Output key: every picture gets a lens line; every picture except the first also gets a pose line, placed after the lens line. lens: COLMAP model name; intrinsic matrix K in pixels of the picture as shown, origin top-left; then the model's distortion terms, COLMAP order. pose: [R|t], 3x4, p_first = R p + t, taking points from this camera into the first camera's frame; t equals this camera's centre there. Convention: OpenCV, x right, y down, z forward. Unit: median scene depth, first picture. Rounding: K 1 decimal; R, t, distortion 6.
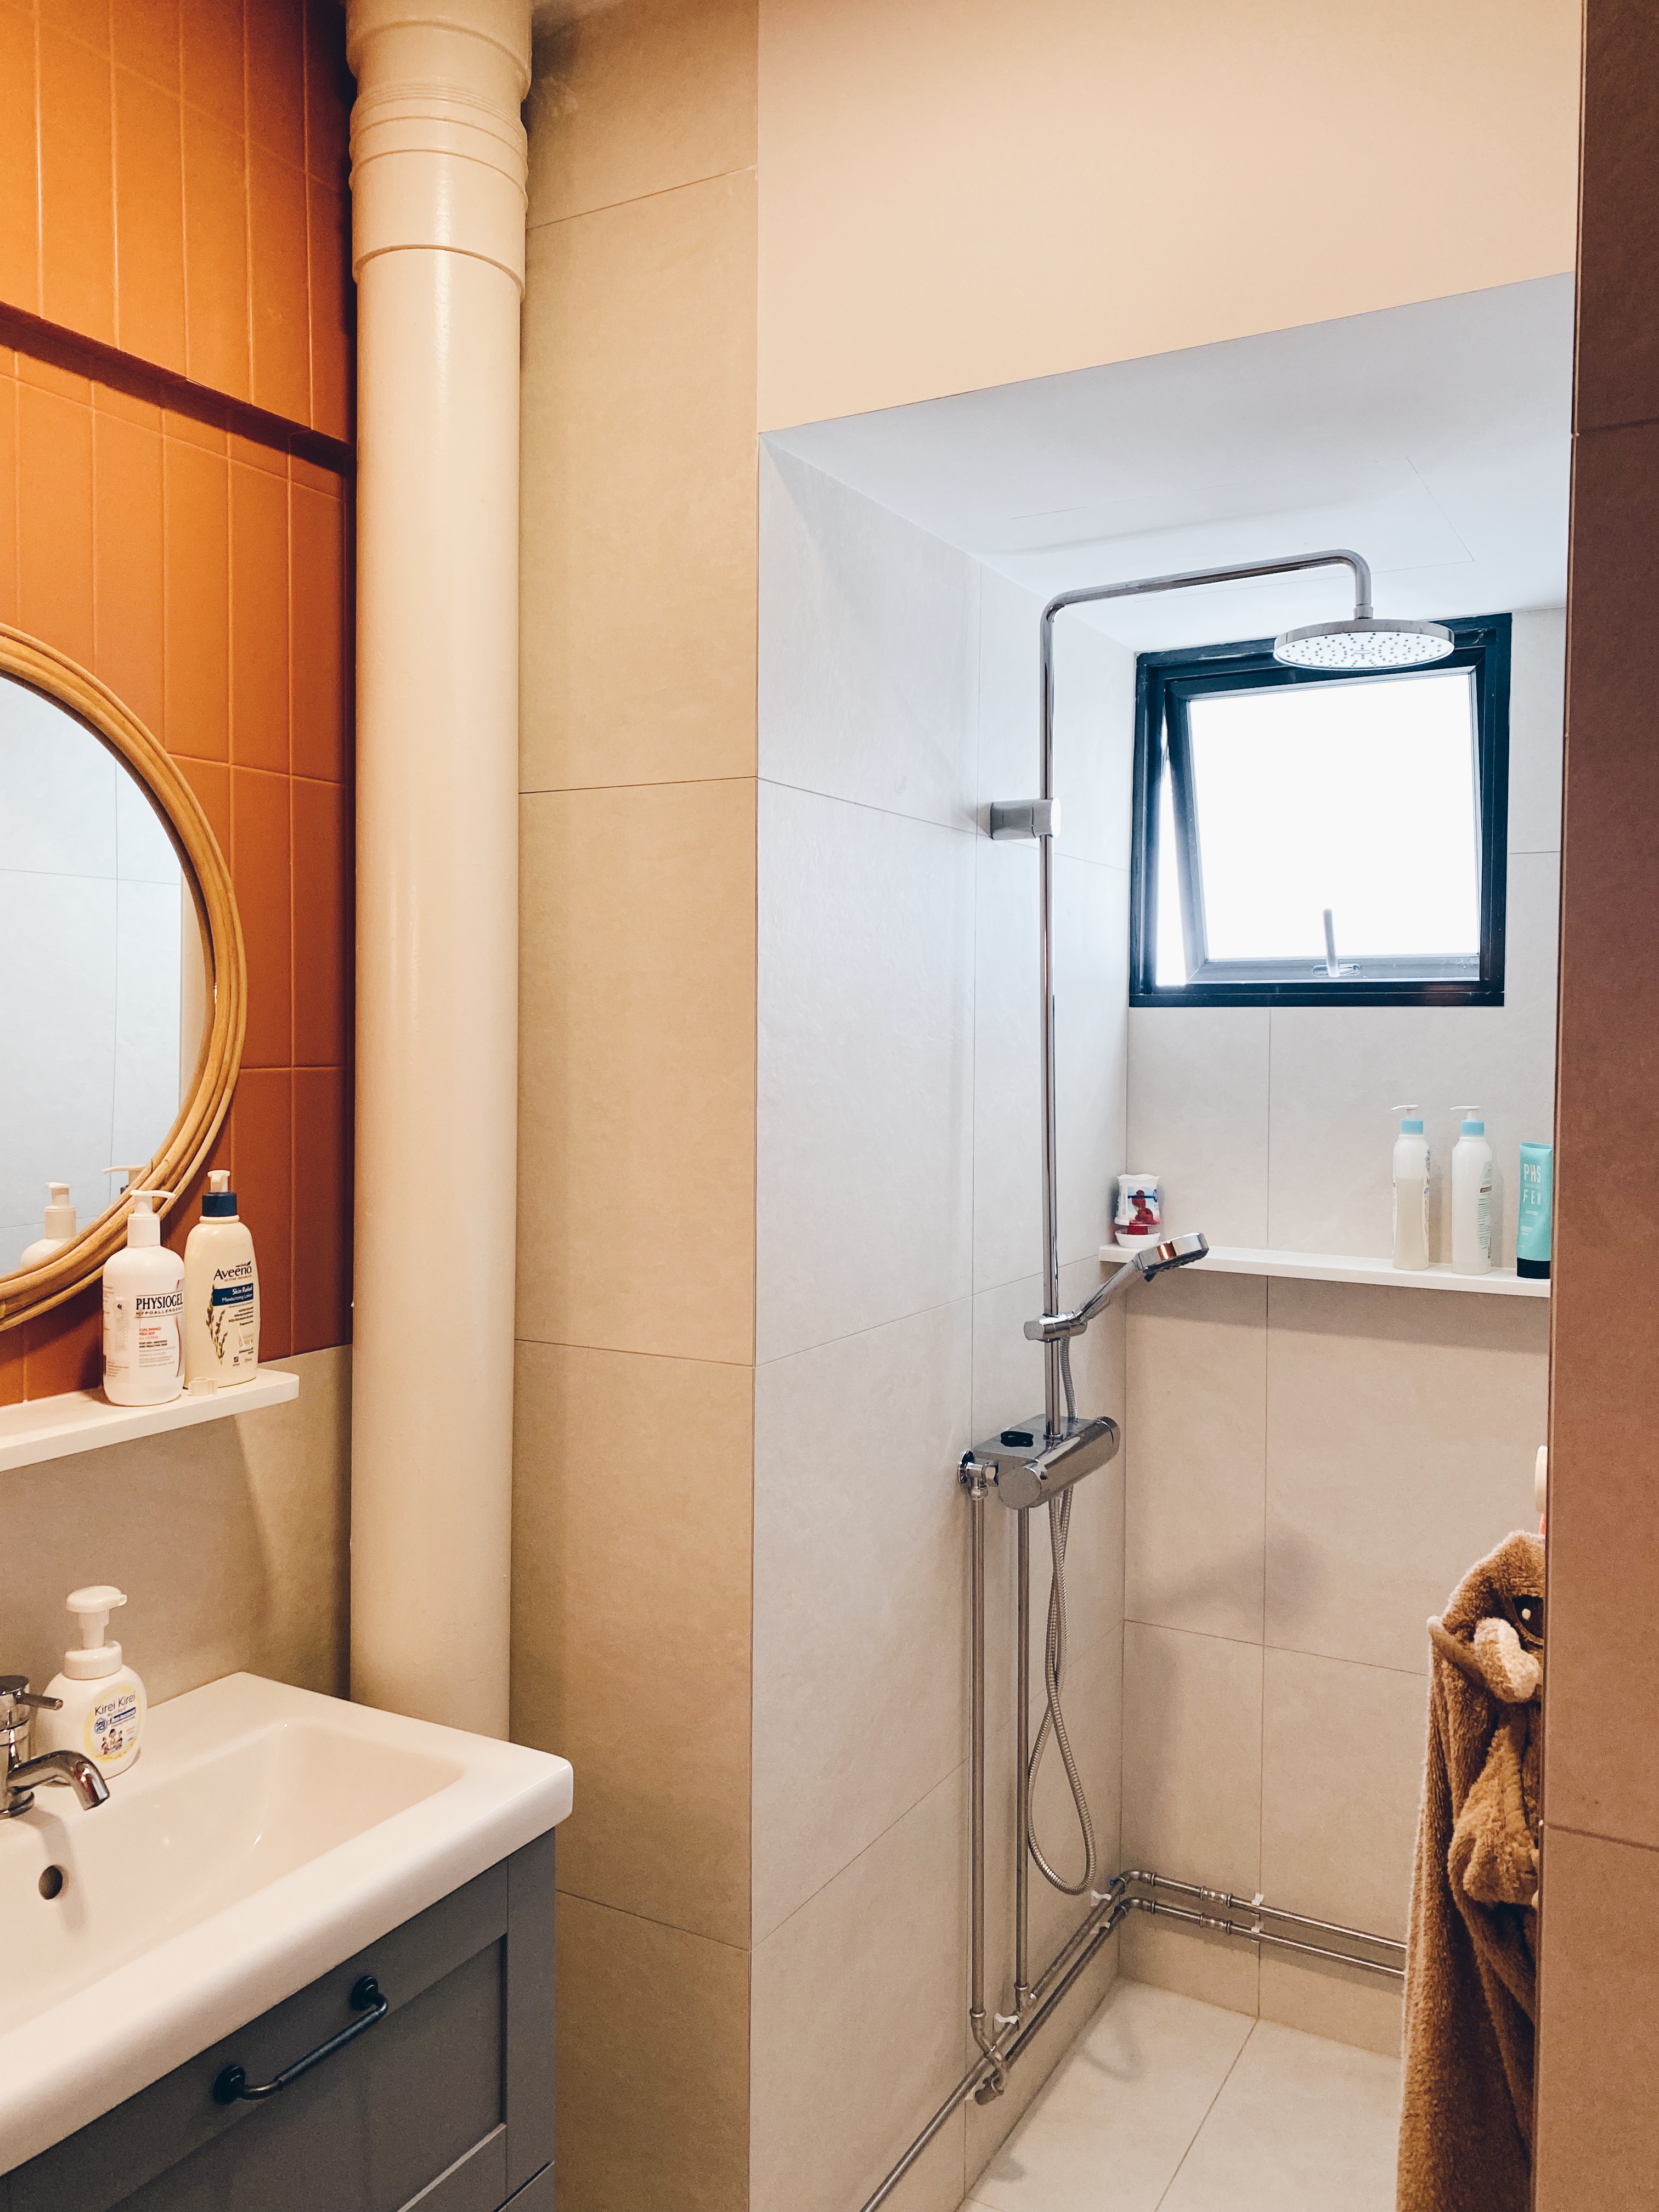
lens RADIAL K [[1661.0, 0, 827.4], [0, 1661.0, 1100.9], [0, 0, 1]] dist [-0.002335, -0.001960]
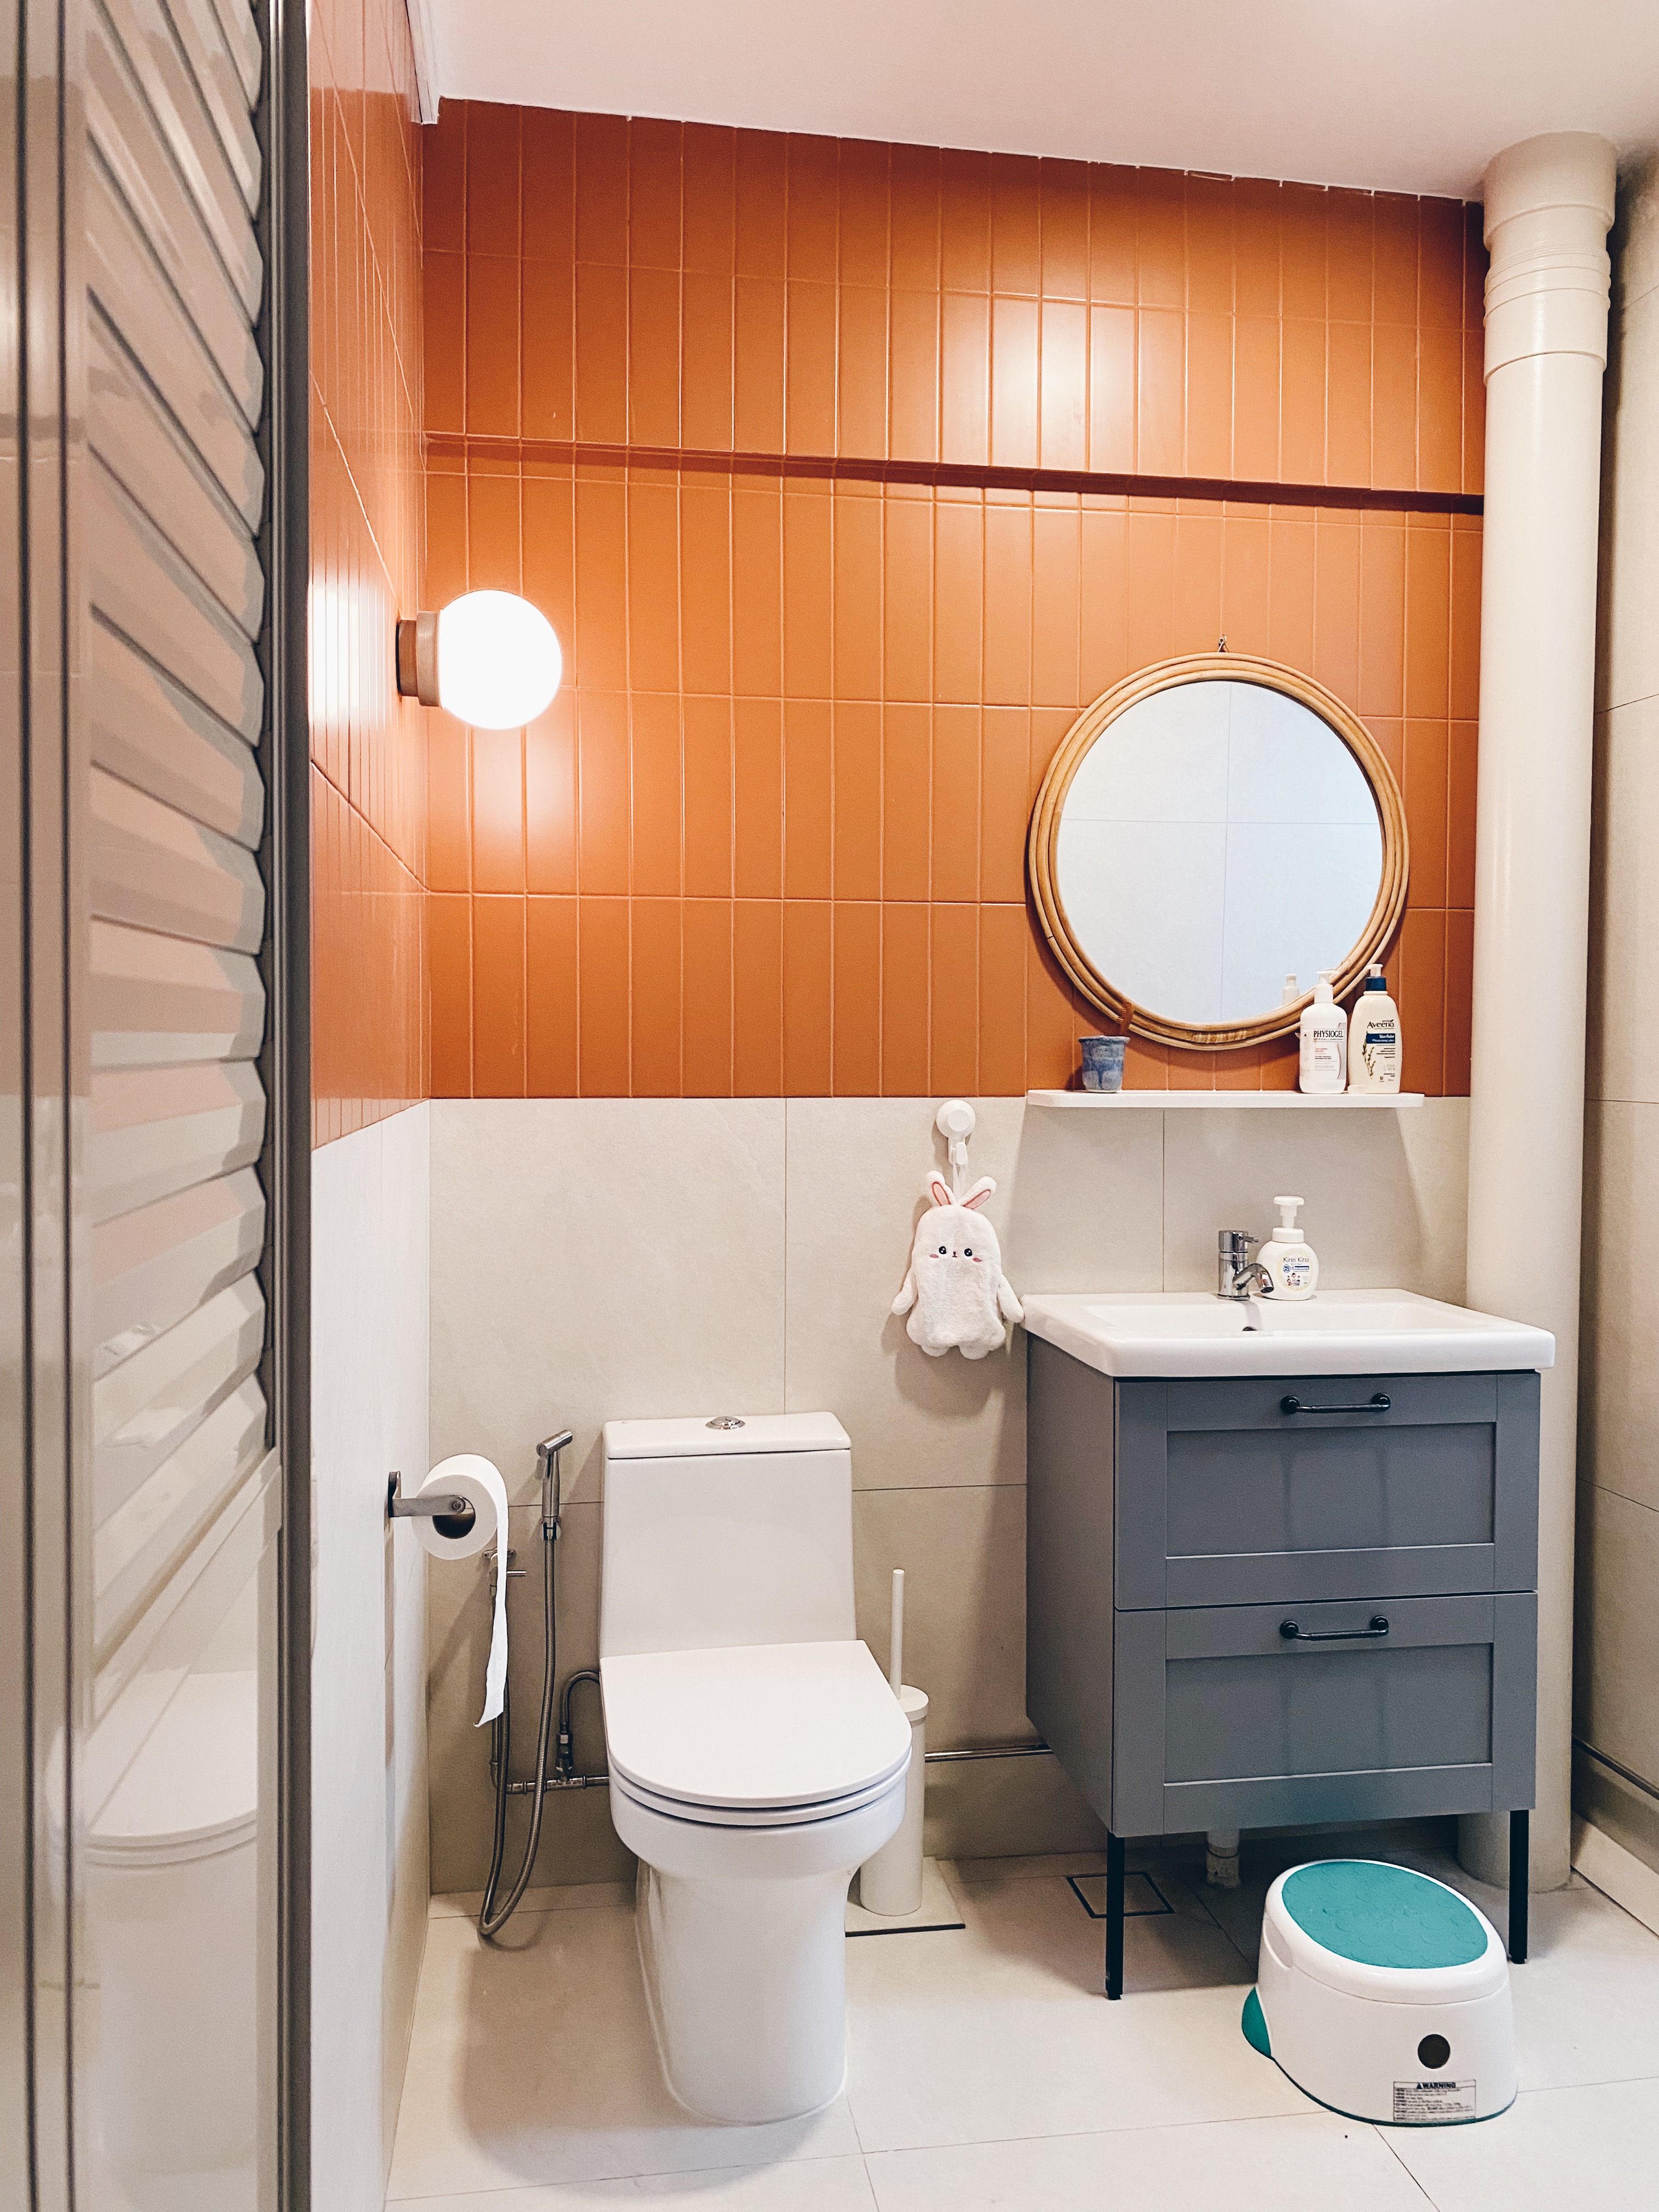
lens RADIAL K [[1661.0, 0, 833.8], [0, 1661.0, 1101.9], [0, 0, 1]] dist [-0.002335, -0.001960]
pose [[0.625432, 0.013031, -0.780170, 0.590999], [-0.021004, 0.999779, -0.000139, 0.192697], [0.779996, 0.016474, 0.625568, -0.451299]]
